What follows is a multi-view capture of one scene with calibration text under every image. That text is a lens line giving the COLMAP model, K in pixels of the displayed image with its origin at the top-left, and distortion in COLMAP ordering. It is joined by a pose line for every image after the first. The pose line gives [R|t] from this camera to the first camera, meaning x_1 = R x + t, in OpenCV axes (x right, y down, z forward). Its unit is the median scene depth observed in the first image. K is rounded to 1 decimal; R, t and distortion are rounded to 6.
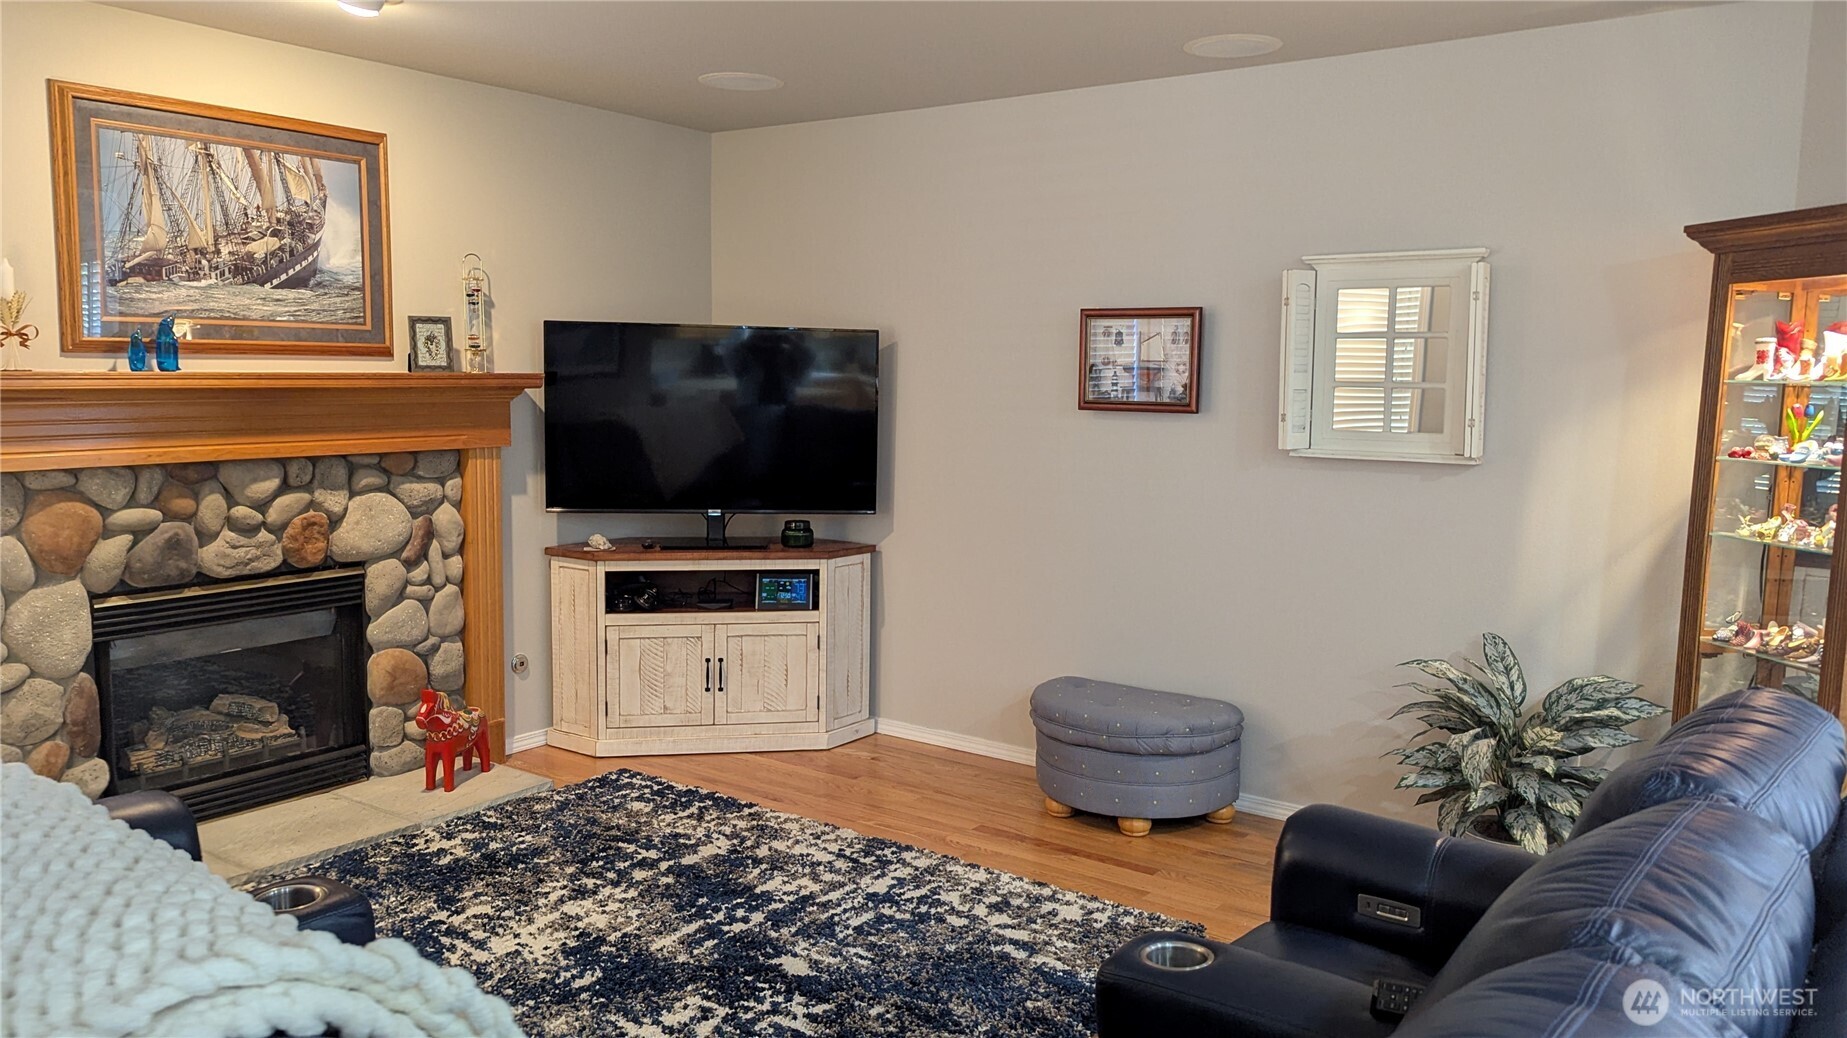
lens RADIAL K [[1354.5, 0, 977.4], [0, 1354.5, 496.0], [0, 0, 1]] dist [0.066948, -0.057159]
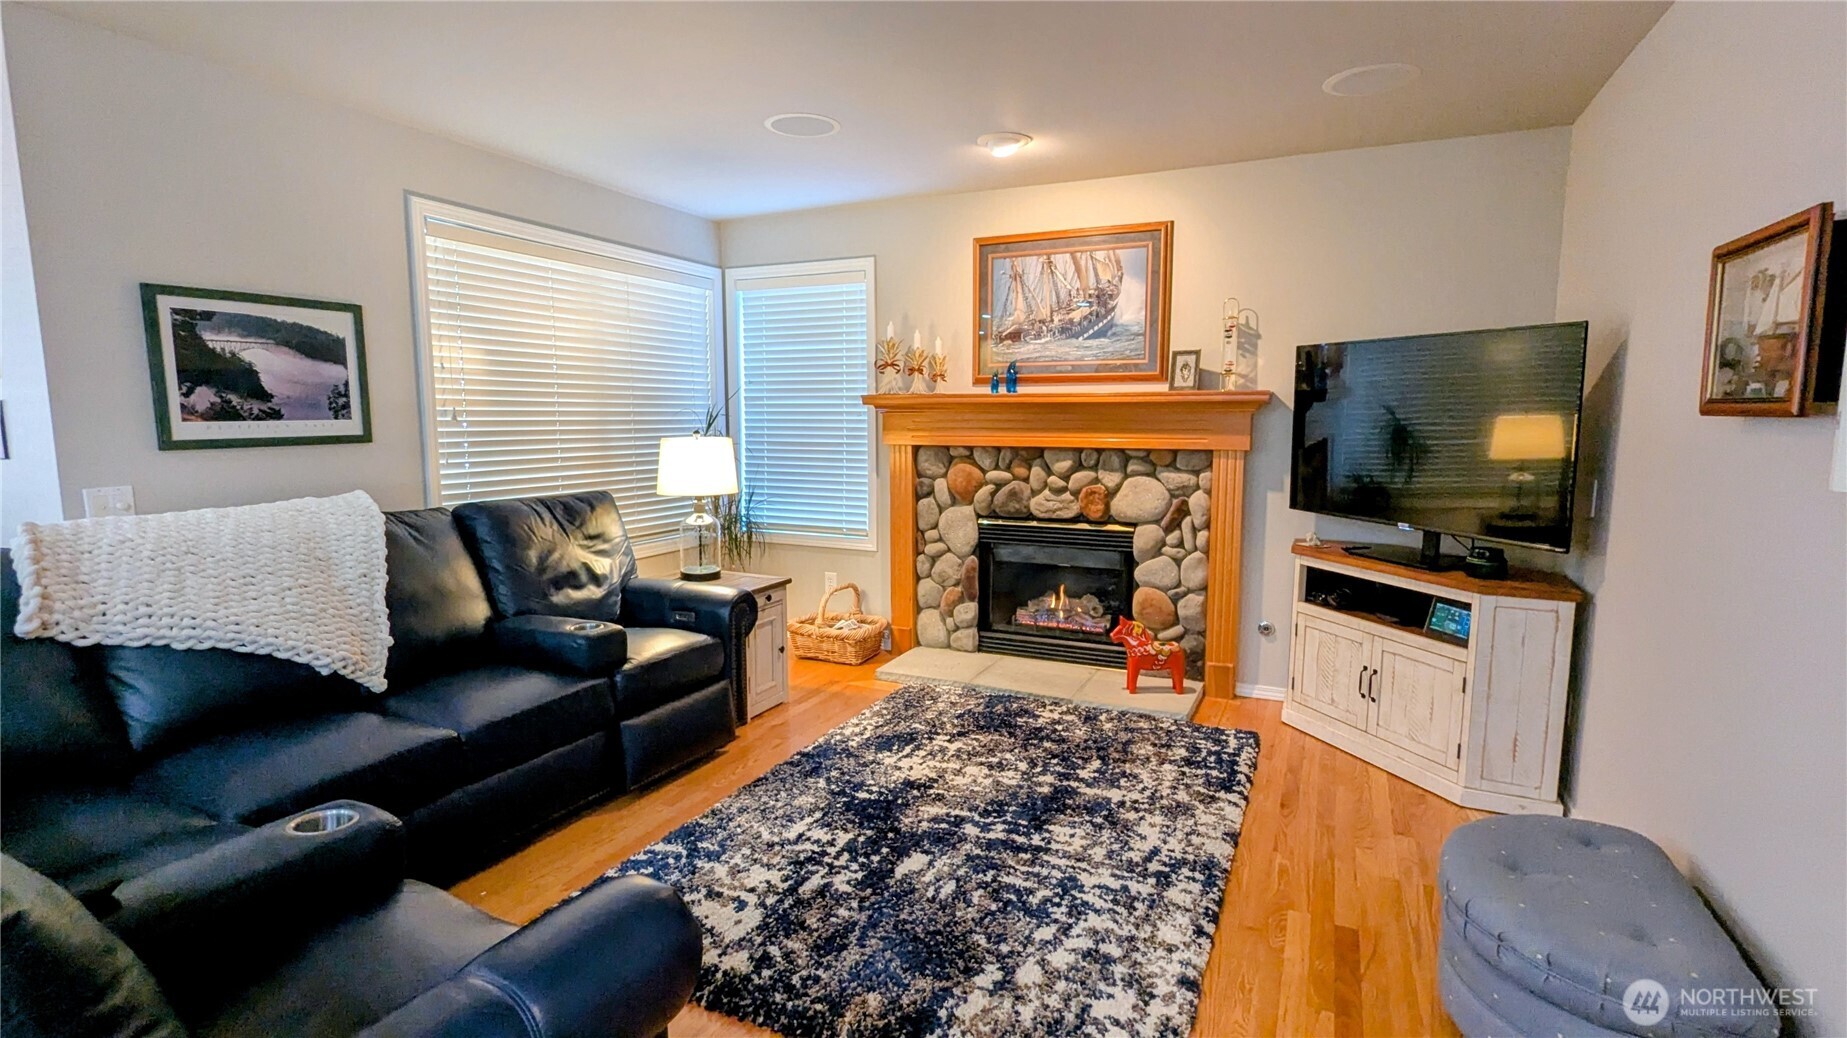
lens RADIAL K [[894.0, 0, 929.3], [0, 894.0, 511.5], [0, 0, 1]] dist [0.005379, 0.001052]
pose [[0.150758, 0.098139, -0.983687, 0.494221], [-0.091858, 0.992146, 0.084905, -0.027595], [0.984294, 0.077559, 0.158589, 0.693410]]
